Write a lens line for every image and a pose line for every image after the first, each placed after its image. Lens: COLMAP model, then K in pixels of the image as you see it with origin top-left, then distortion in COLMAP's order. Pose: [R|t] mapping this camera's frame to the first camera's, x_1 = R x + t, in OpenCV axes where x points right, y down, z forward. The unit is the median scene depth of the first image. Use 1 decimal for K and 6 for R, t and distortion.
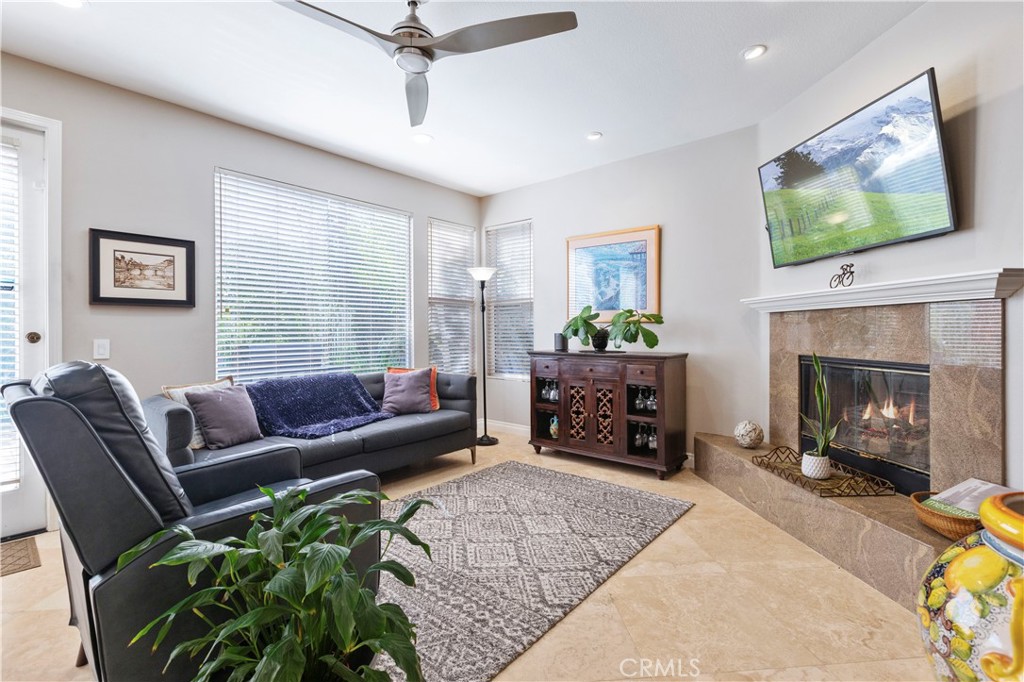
lens RADIAL K [[460.7, 0, 517.0], [0, 460.7, 331.6], [0, 0, 1]] dist [0.001826, -0.000133]
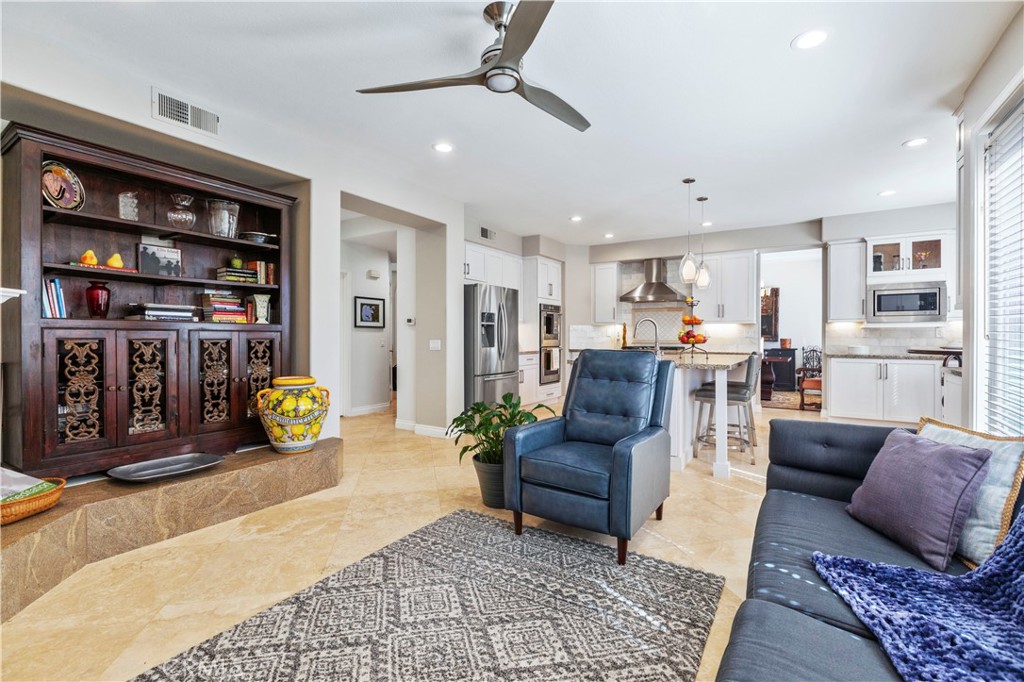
lens RADIAL K [[456.8, 0, 515.1], [0, 456.8, 337.5], [0, 0, 1]] dist [-0.002510, -0.000880]
pose [[-0.991521, 0.006807, -0.129767, -0.074539], [0.006043, 0.999962, 0.006274, -0.003328], [0.129805, 0.005437, -0.991525, 1.308073]]
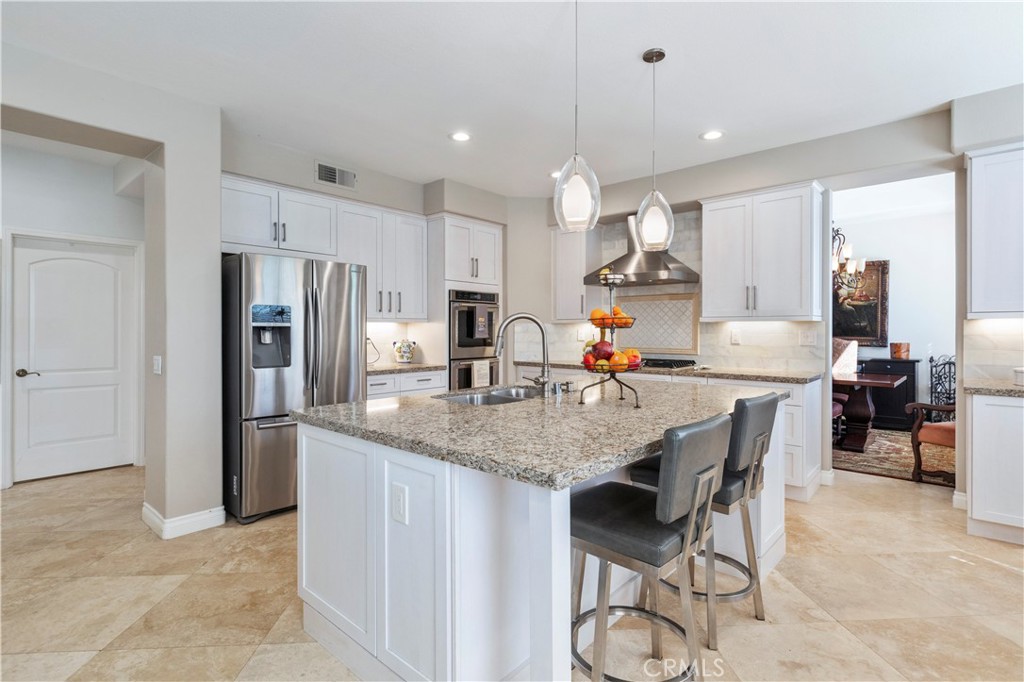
lens RADIAL K [[495.8, 0, 516.7], [0, 495.8, 331.1], [0, 0, 1]] dist [-0.013171, 0.000091]
pose [[-0.999433, 0.007055, 0.032919, -0.719837], [0.007199, 0.999965, 0.004250, -0.032614], [-0.032888, 0.004485, -0.999449, 0.629854]]
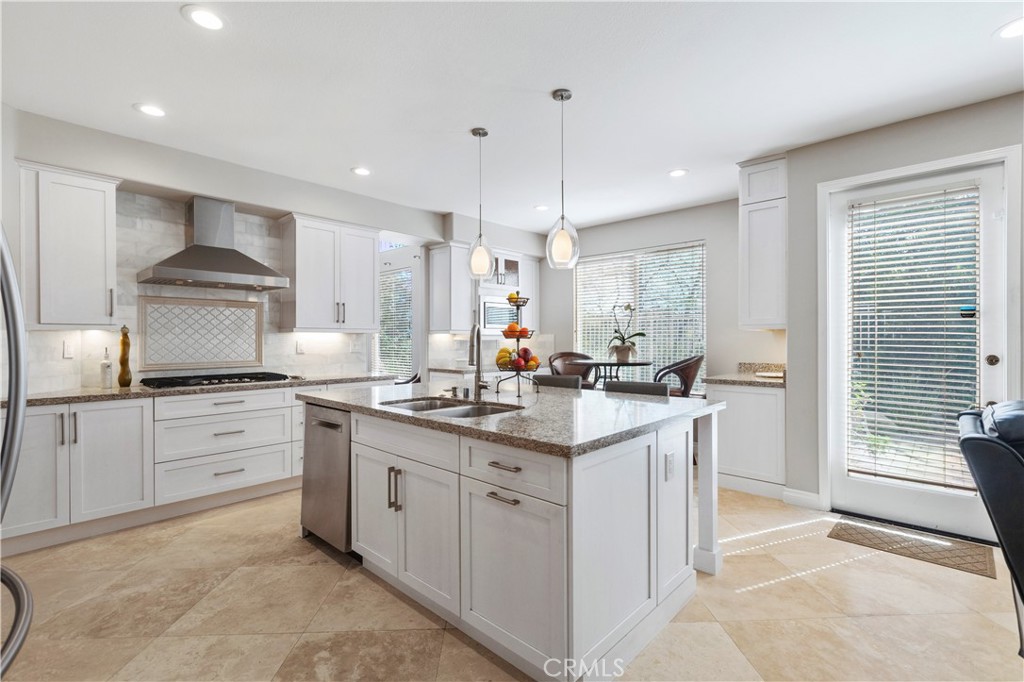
lens RADIAL K [[461.4, 0, 518.0], [0, 461.4, 339.8], [0, 0, 1]] dist [0.000077, -0.000281]
pose [[-0.047903, 0.007736, -0.998822, 0.050762], [0.002434, 0.999968, 0.007628, -0.035936], [0.998849, -0.002066, -0.047920, -0.030534]]
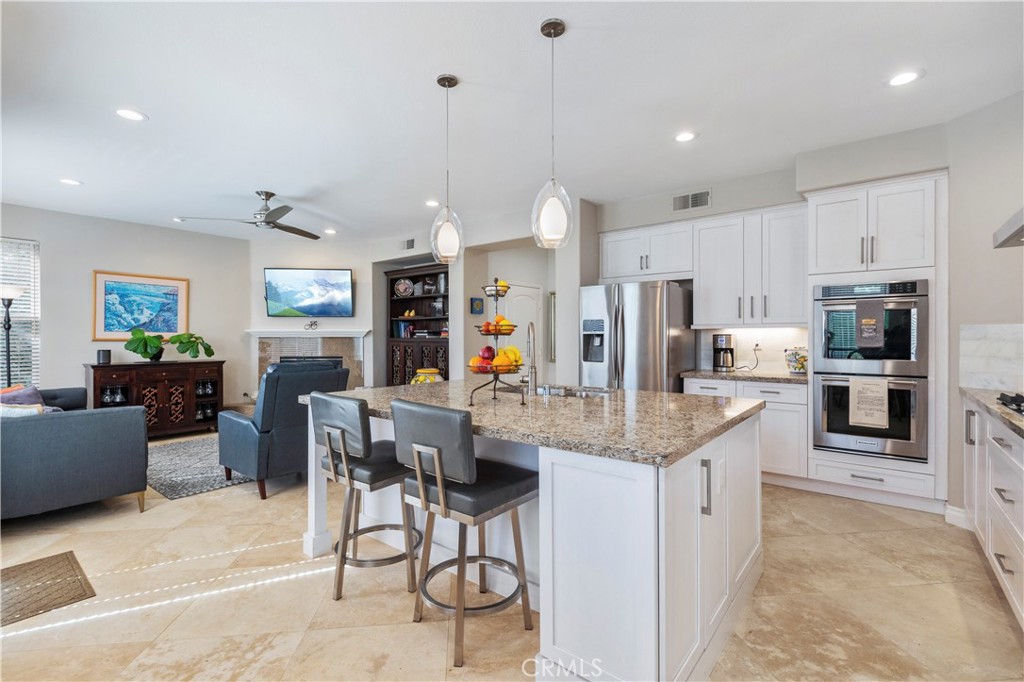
lens RADIAL K [[457.3, 0, 512.8], [0, 457.3, 338.4], [0, 0, 1]] dist [0.012128, -0.000111]
pose [[-0.019461, 0.003552, 0.999804, -1.557565], [0.004108, 0.999986, -0.003473, -0.024147], [-0.999802, 0.004040, -0.019476, -0.084485]]
